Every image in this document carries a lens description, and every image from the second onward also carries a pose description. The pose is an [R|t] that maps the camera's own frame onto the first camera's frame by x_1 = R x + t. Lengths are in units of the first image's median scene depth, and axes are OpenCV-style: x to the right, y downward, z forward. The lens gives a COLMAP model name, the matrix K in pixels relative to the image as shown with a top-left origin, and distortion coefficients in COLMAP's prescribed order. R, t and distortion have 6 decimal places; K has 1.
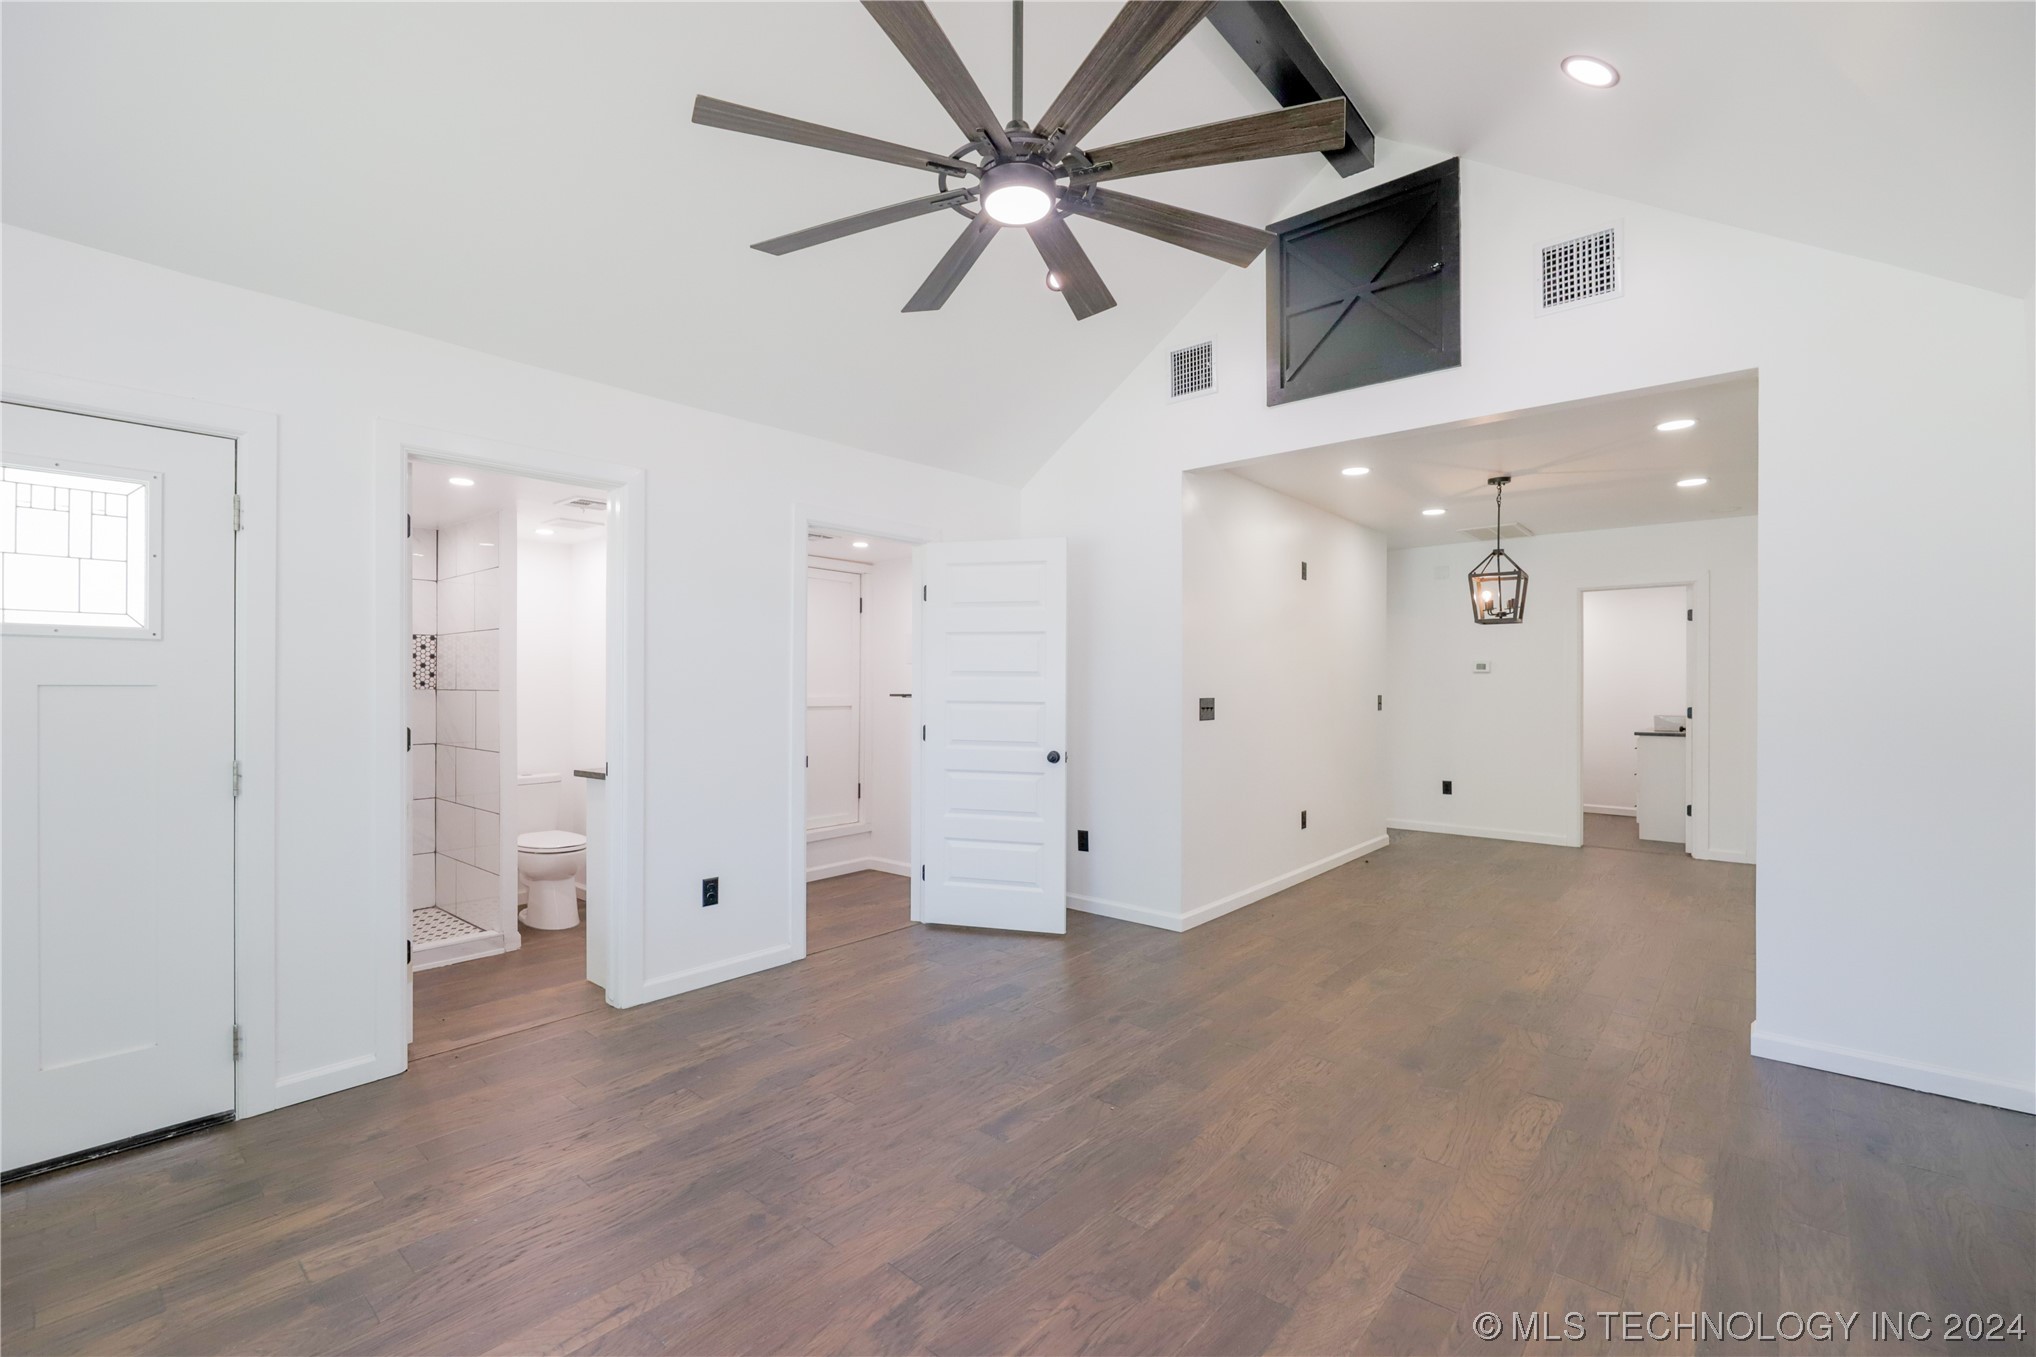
lens RADIAL K [[870.8, 0, 1014.3], [0, 870.8, 686.1], [0, 0, 1]] dist [0.001967, -0.004932]
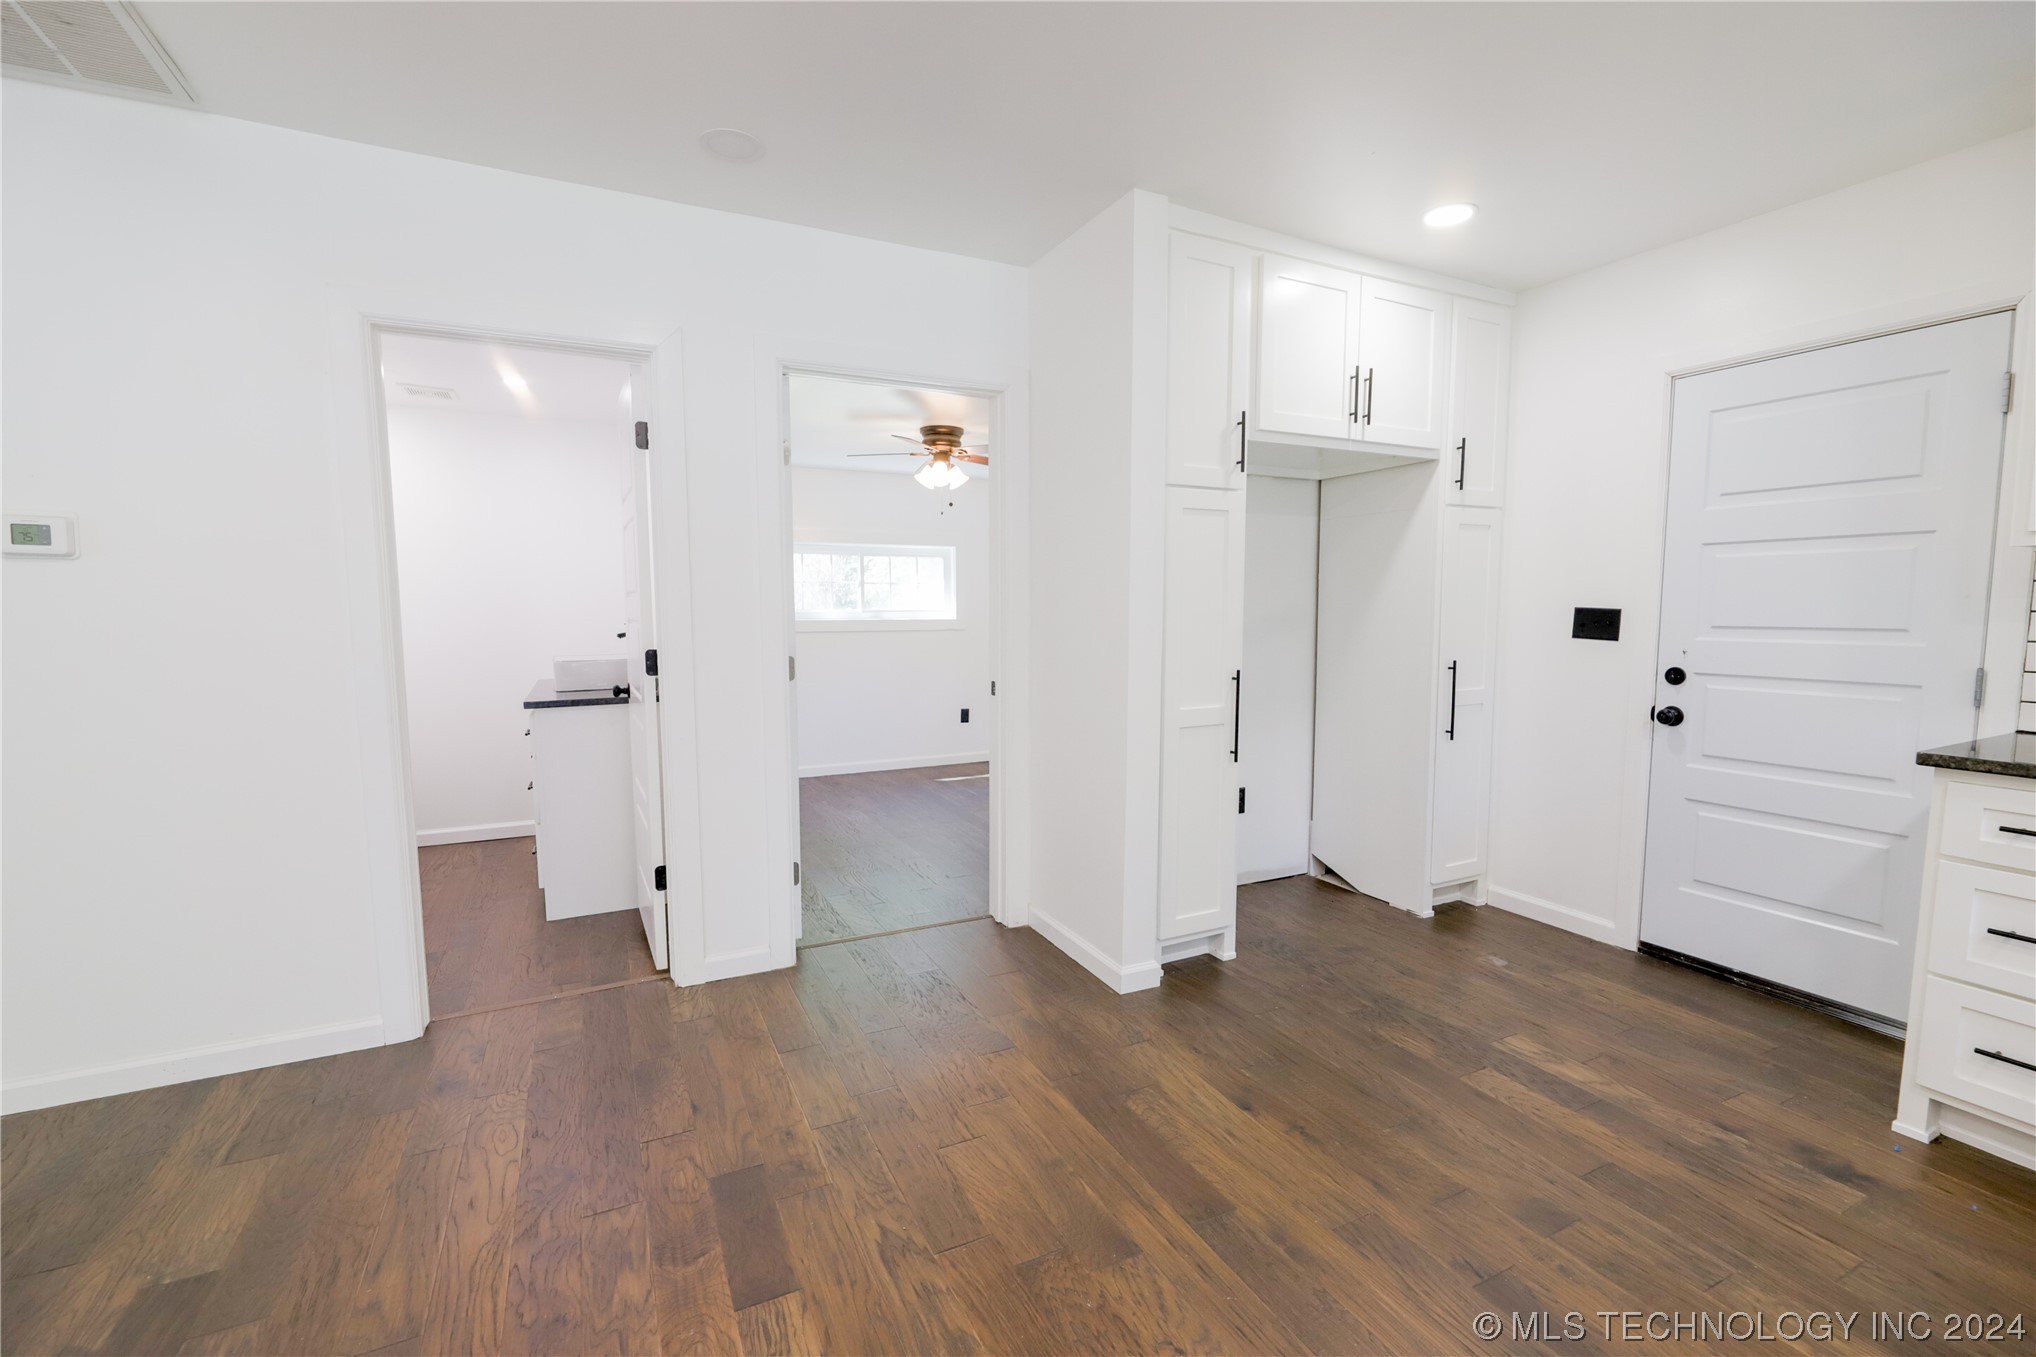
lens RADIAL K [[870.8, 0, 1014.3], [0, 870.8, 686.1], [0, 0, 1]] dist [0.001967, -0.004932]
pose [[0.391374, -0.086372, 0.916169, 0.850978], [0.004514, 0.995754, 0.091947, 0.006108], [-0.920221, -0.031850, 0.390102, 1.265183]]
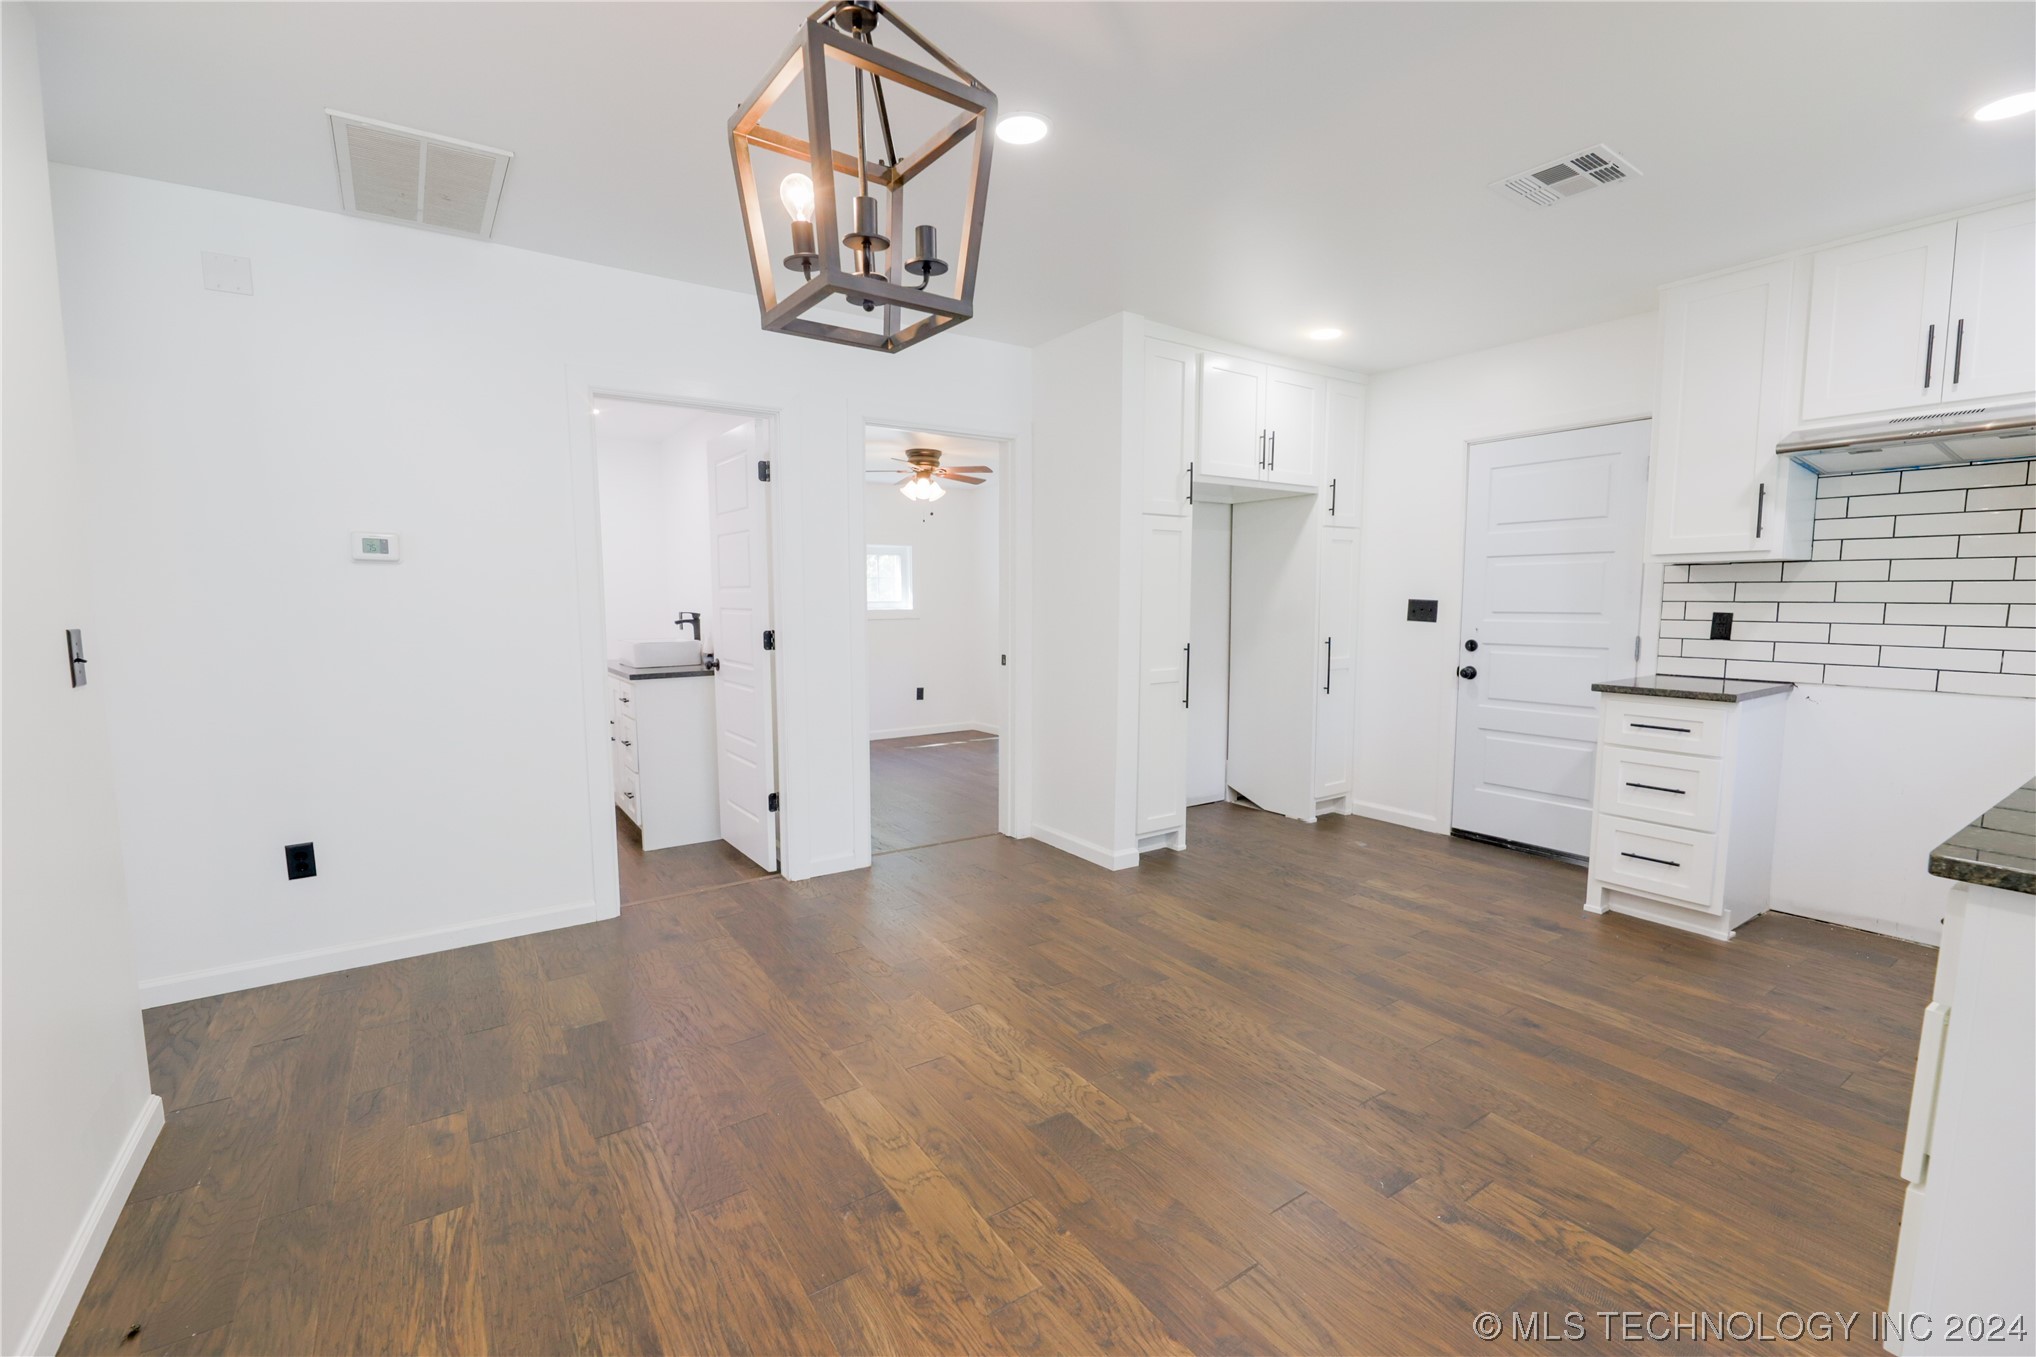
lens RADIAL K [[870.8, 0, 1014.3], [0, 870.8, 686.1], [0, 0, 1]] dist [0.001967, -0.004932]
pose [[0.261900, -0.099225, 0.959981, 0.479602], [0.003795, 0.994799, 0.101789, 0.004626], [-0.965087, -0.023015, 0.260915, 1.313428]]
